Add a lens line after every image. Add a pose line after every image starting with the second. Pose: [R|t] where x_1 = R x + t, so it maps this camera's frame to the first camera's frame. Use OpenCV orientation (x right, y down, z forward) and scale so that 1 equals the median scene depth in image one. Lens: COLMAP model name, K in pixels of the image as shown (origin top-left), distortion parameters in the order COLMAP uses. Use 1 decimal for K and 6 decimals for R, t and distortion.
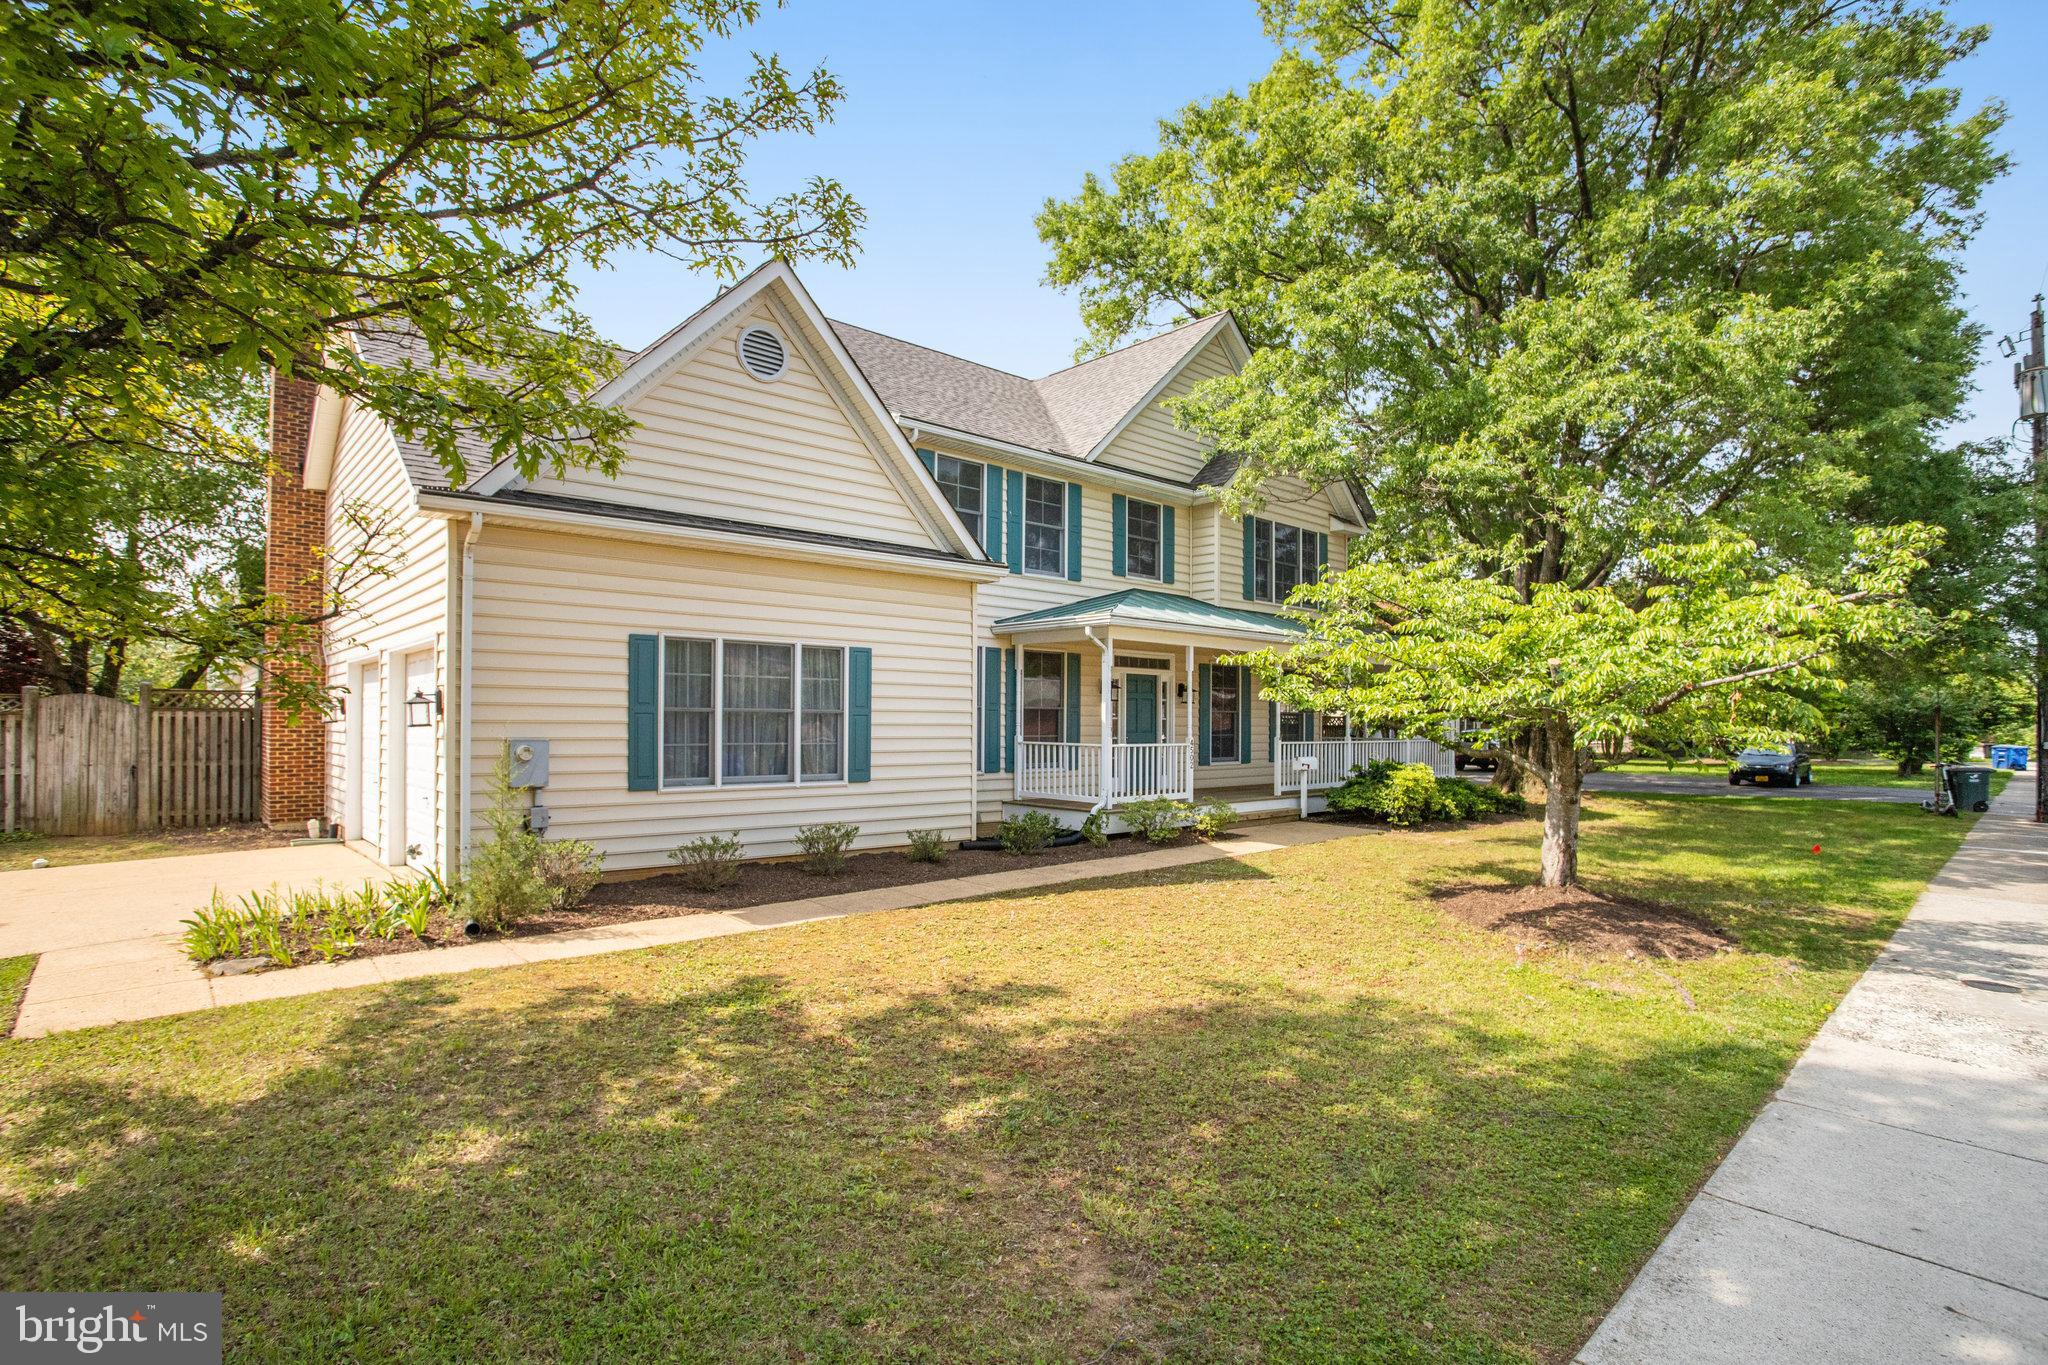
lens RADIAL K [[1002.4, 0, 1010.2], [0, 1002.4, 734.1], [0, 0, 1]] dist [-0.000538, -0.000008]
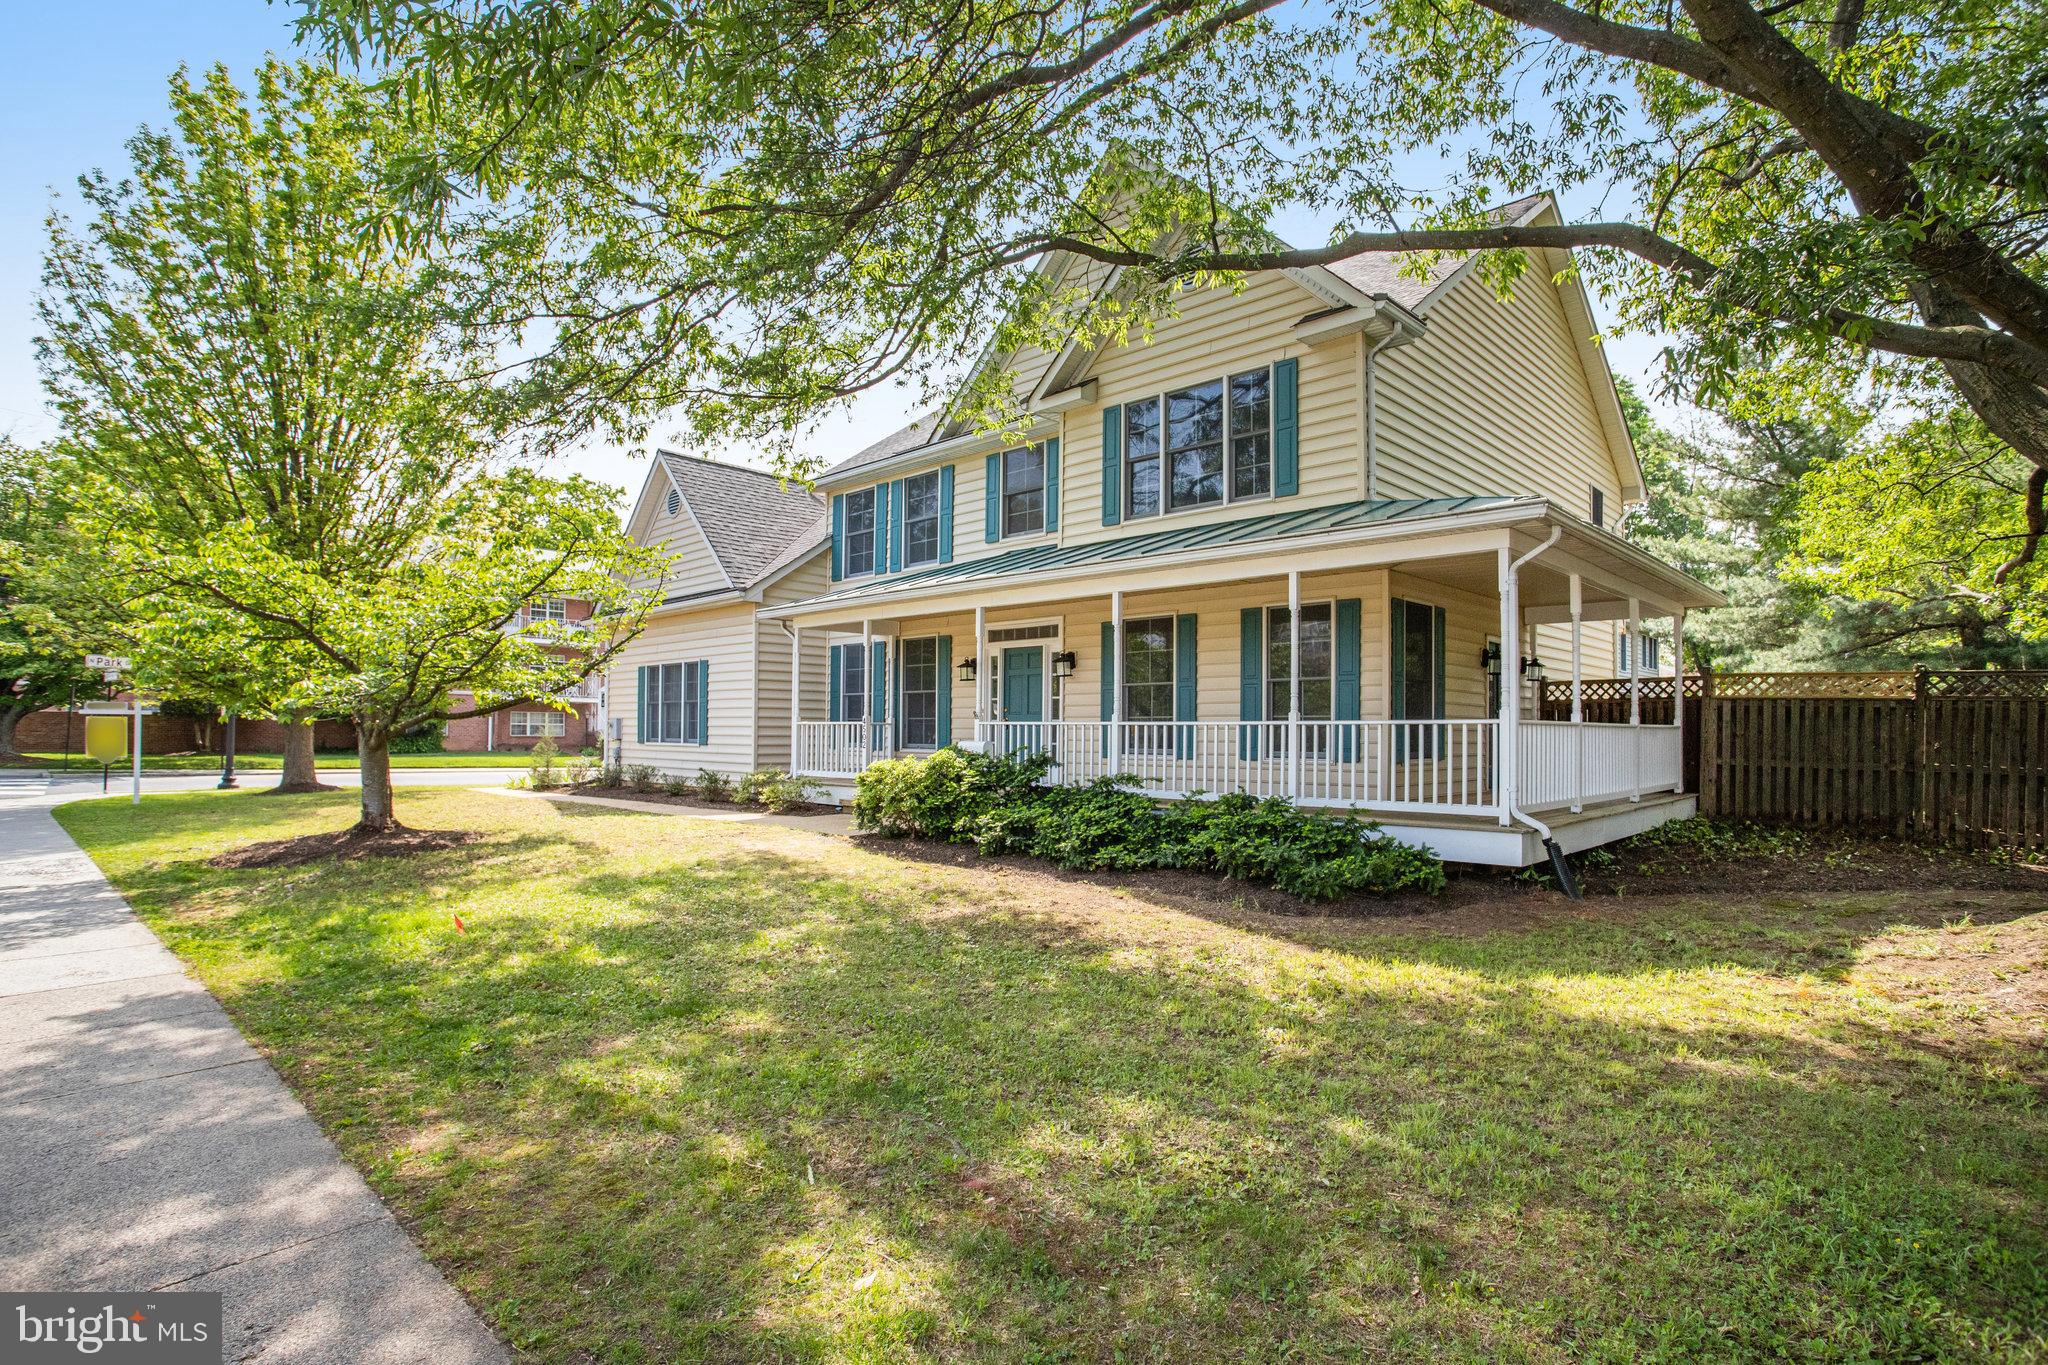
lens RADIAL K [[1002.4, 0, 1023.6], [0, 1002.4, 697.8], [0, 0, 1]] dist [-0.000538, -0.000008]
pose [[0.089703, -0.008668, -0.995931, 1.034417], [0.005991, 0.999949, -0.008163, -0.007738], [0.995951, -0.005234, 0.089750, 0.944280]]
